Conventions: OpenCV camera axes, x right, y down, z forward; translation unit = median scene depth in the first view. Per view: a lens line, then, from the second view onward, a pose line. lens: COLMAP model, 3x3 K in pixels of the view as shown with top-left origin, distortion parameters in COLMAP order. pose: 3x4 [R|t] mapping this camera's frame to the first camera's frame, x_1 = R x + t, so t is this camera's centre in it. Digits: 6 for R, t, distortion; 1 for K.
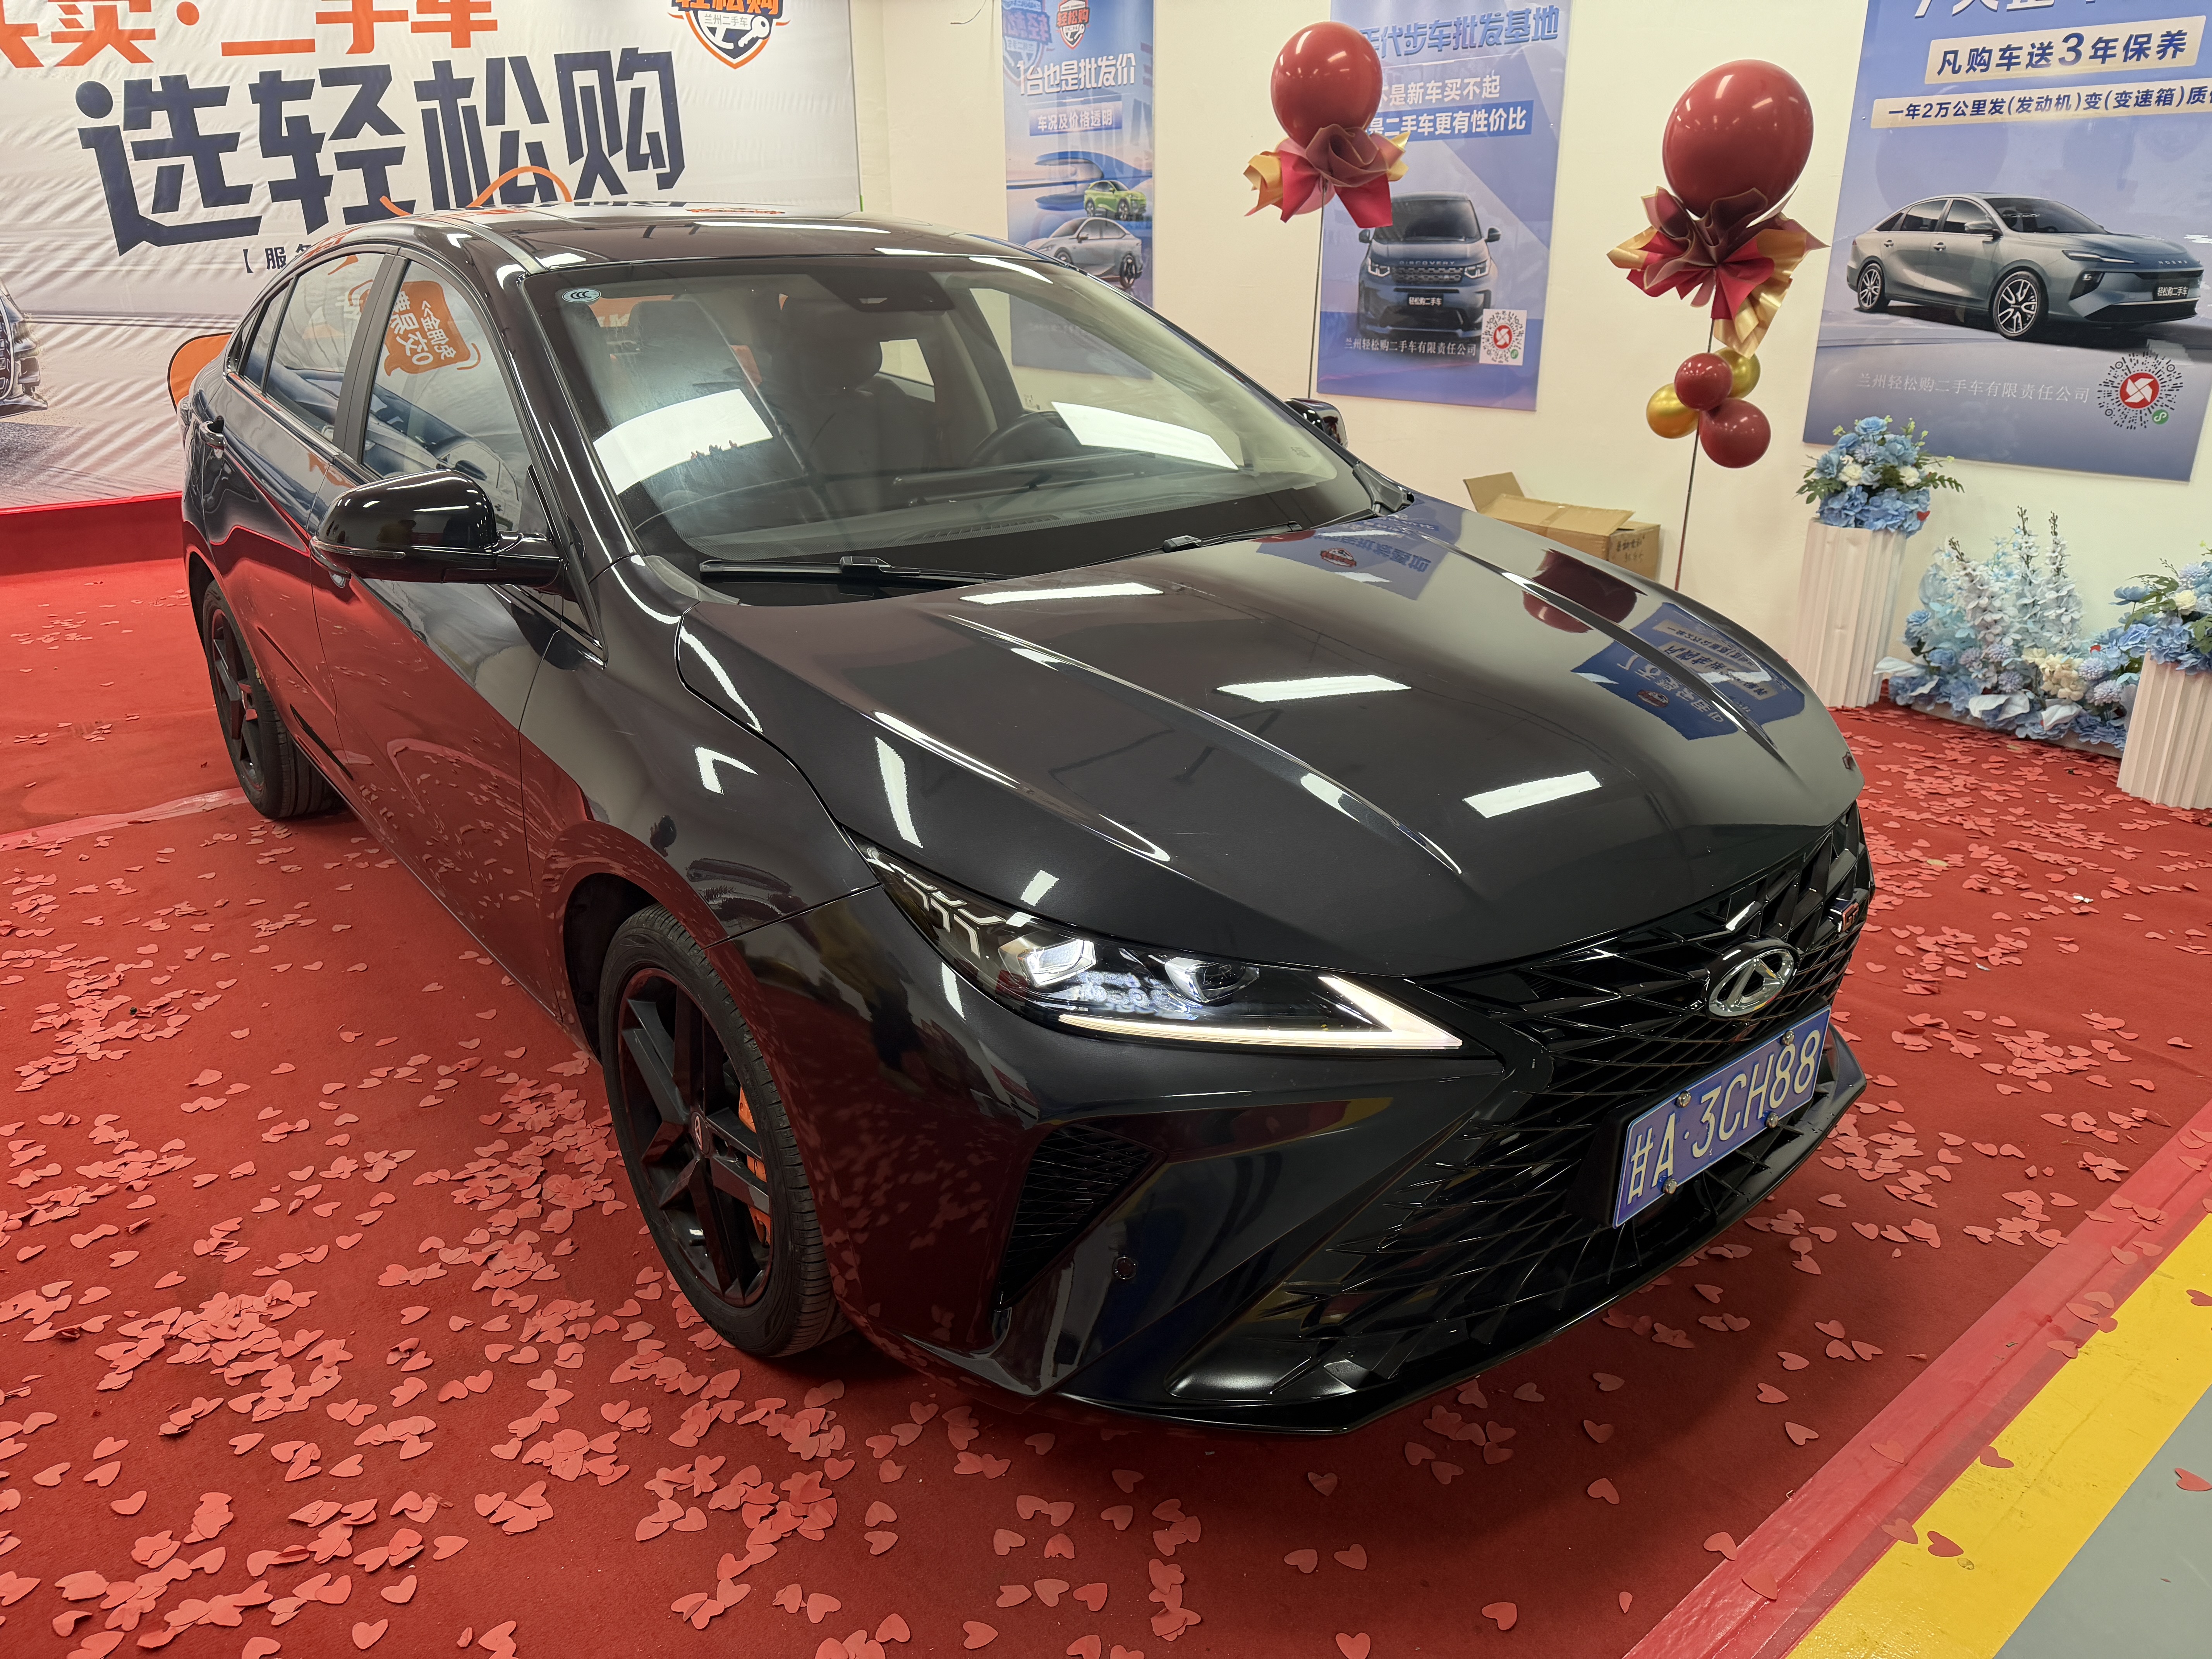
lens RADIAL K [[1573.2, 0, 1106.0], [0, 1573.2, 829.5], [0, 0, 1]] dist [0.008748, -0.017170]
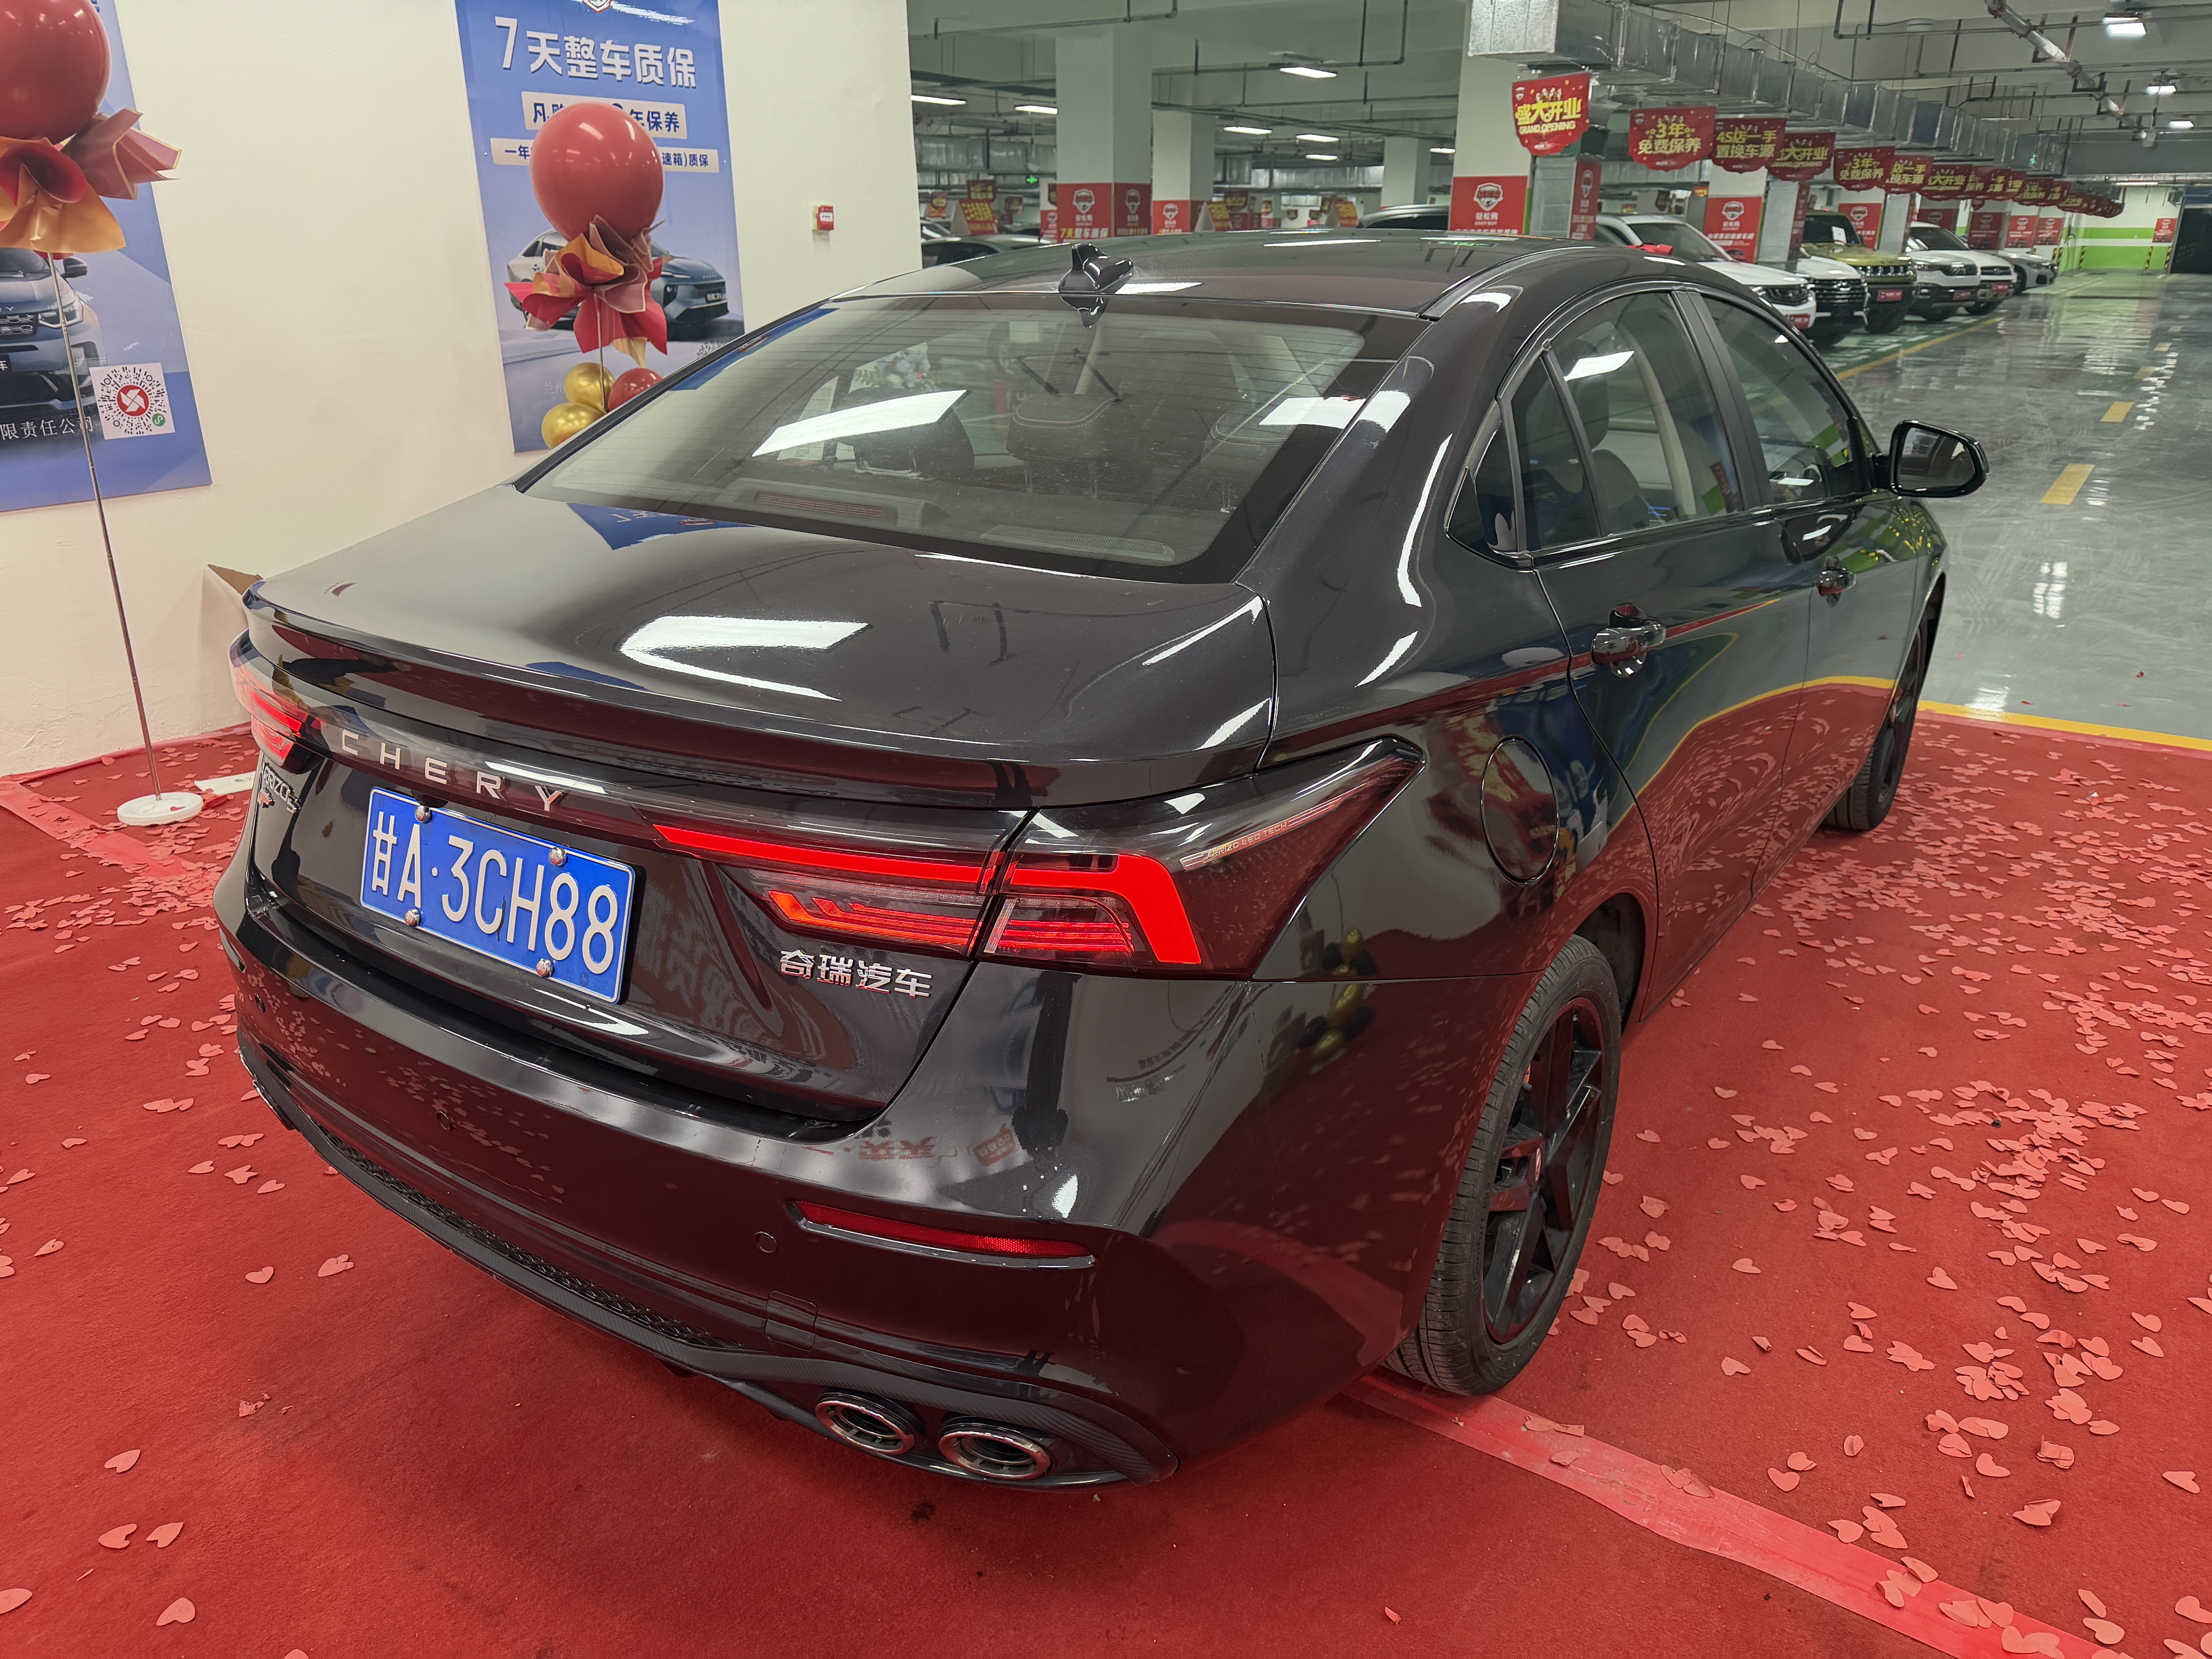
lens RADIAL K [[1573.2, 0, 1106.0], [0, 1573.2, 829.5], [0, 0, 1]] dist [0.008748, -0.017170]
pose [[-0.285056, -0.332922, 0.898836, -0.552188], [0.342828, 0.840297, 0.419963, -0.261433], [-0.895105, 0.427859, -0.125397, 0.673612]]
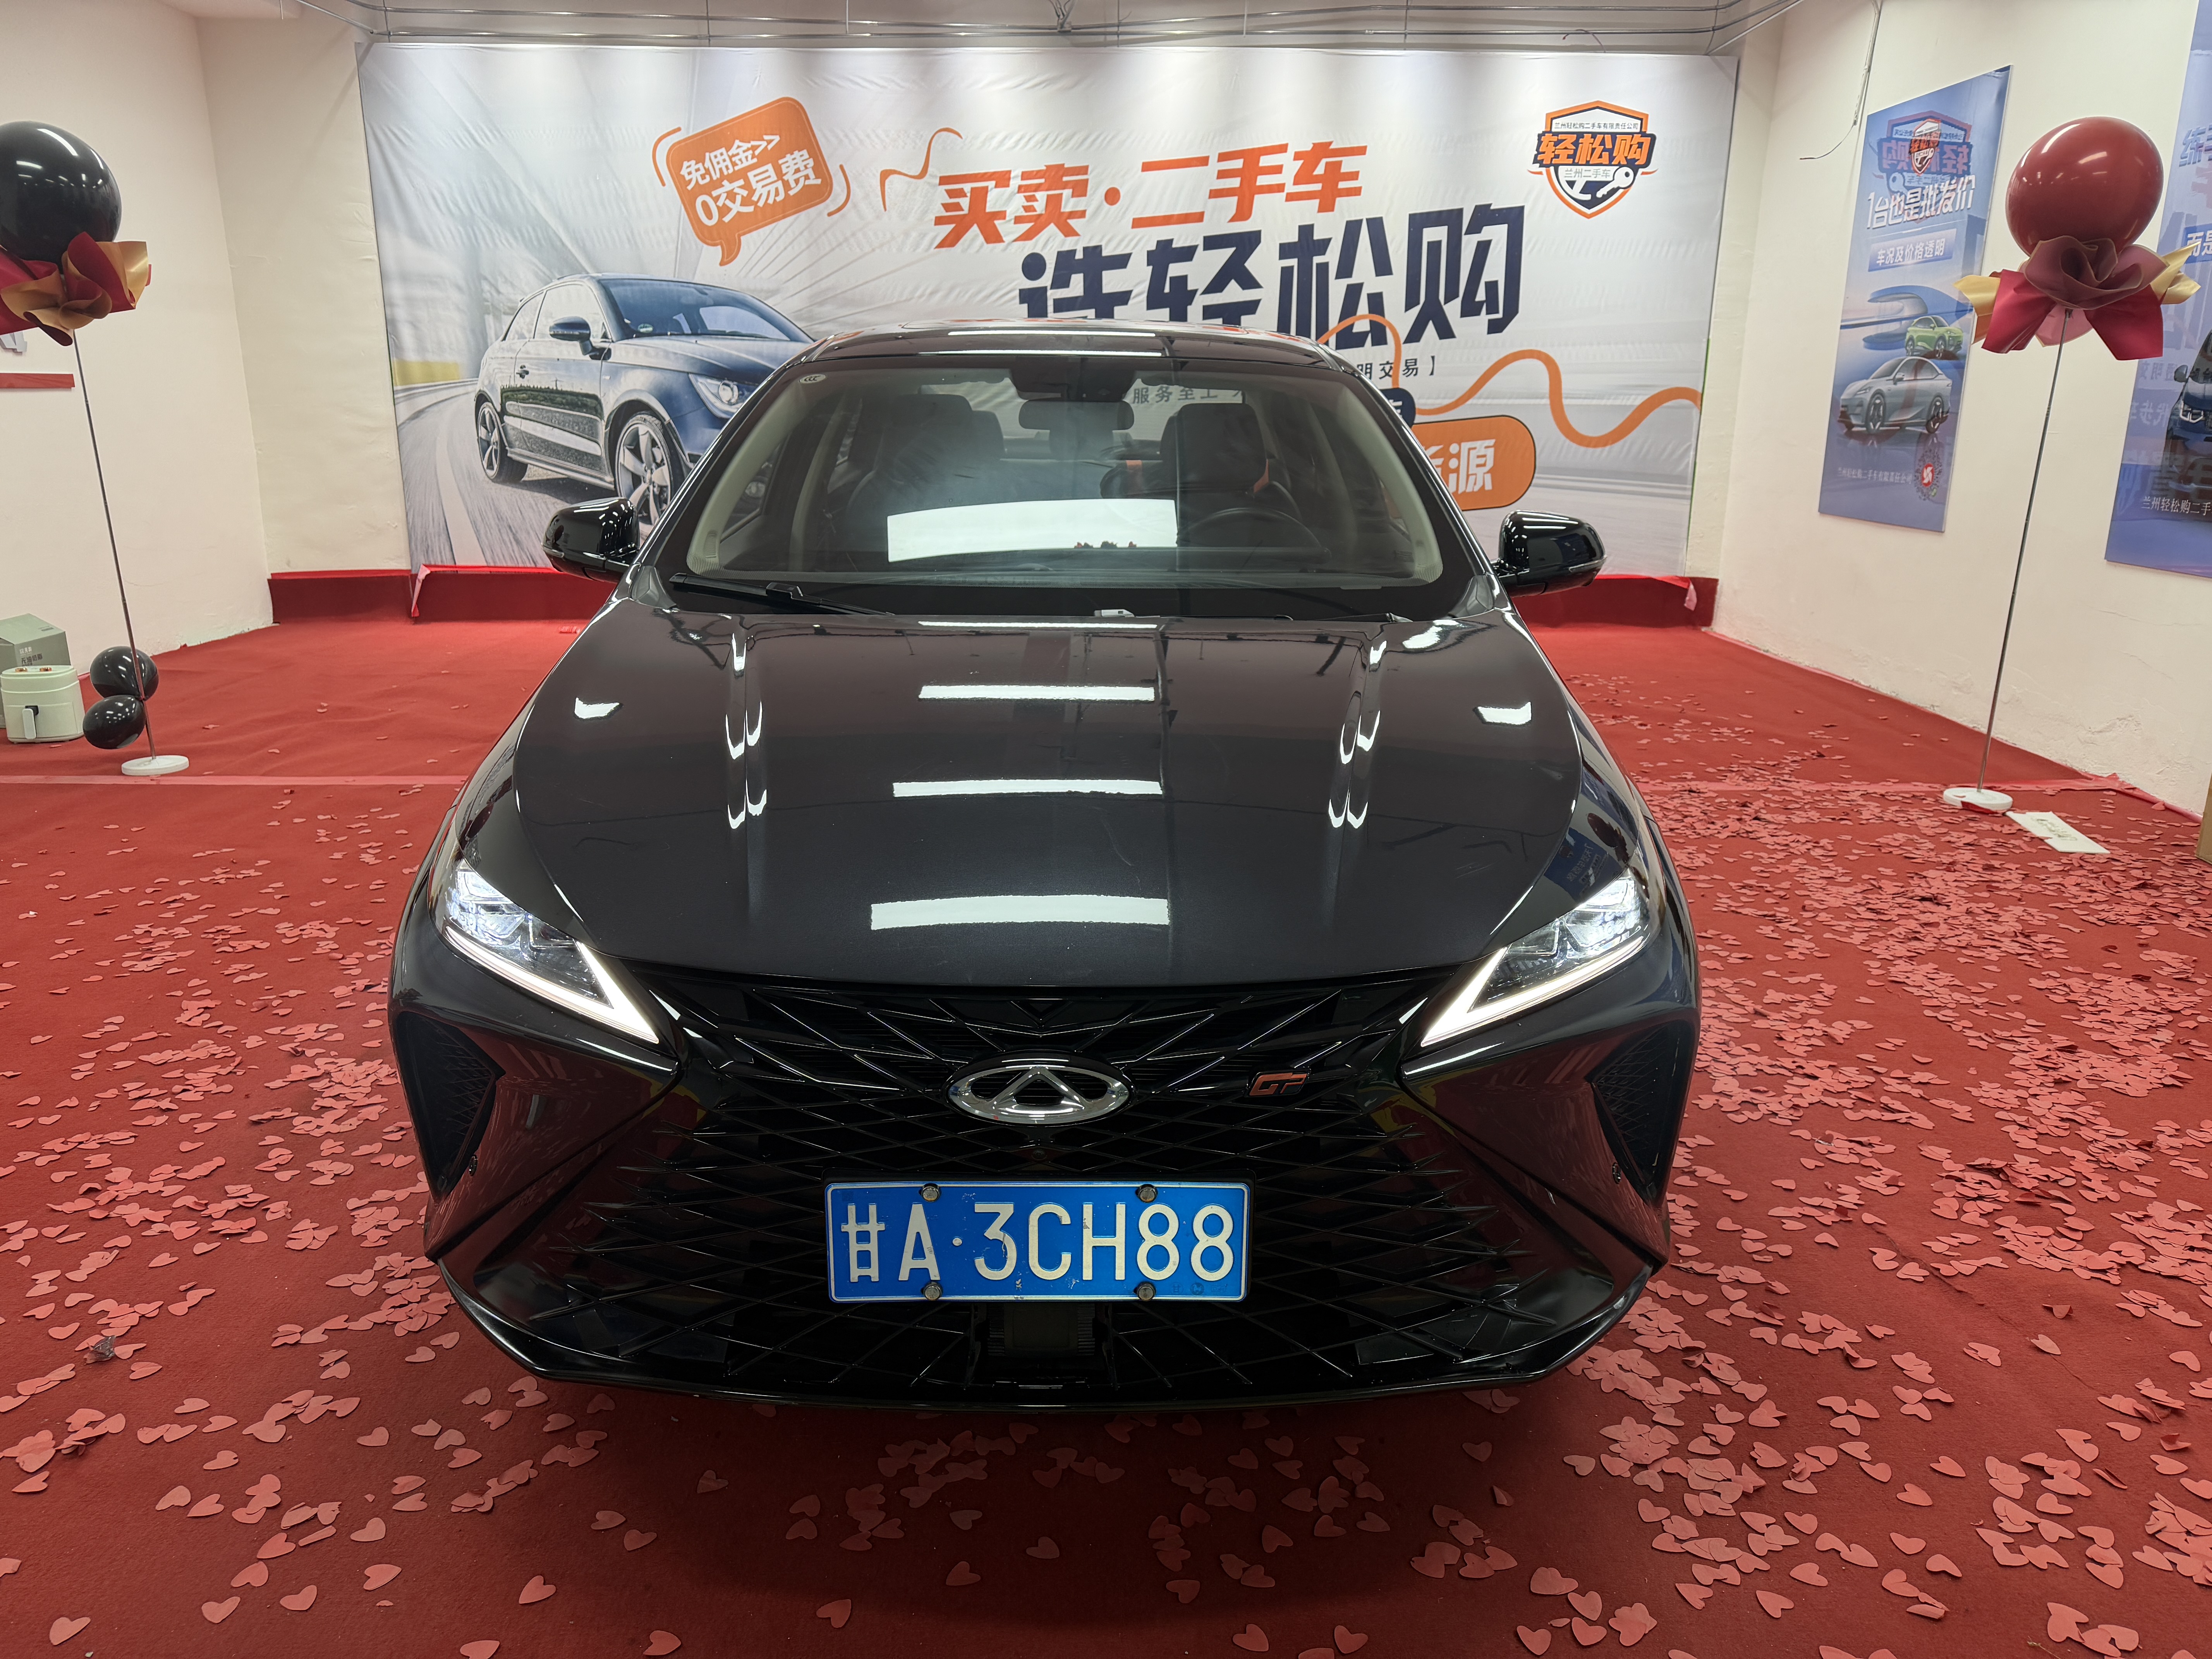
lens RADIAL K [[1528.4, 0, 1114.1], [0, 1528.4, 871.1], [0, 0, 1]] dist [0.027932, -0.060785]
pose [[0.783673, 0.192386, -0.590630, 0.238706], [-0.230309, 0.973051, 0.011367, -0.011217], [0.576900, 0.127120, 0.806862, 0.084595]]
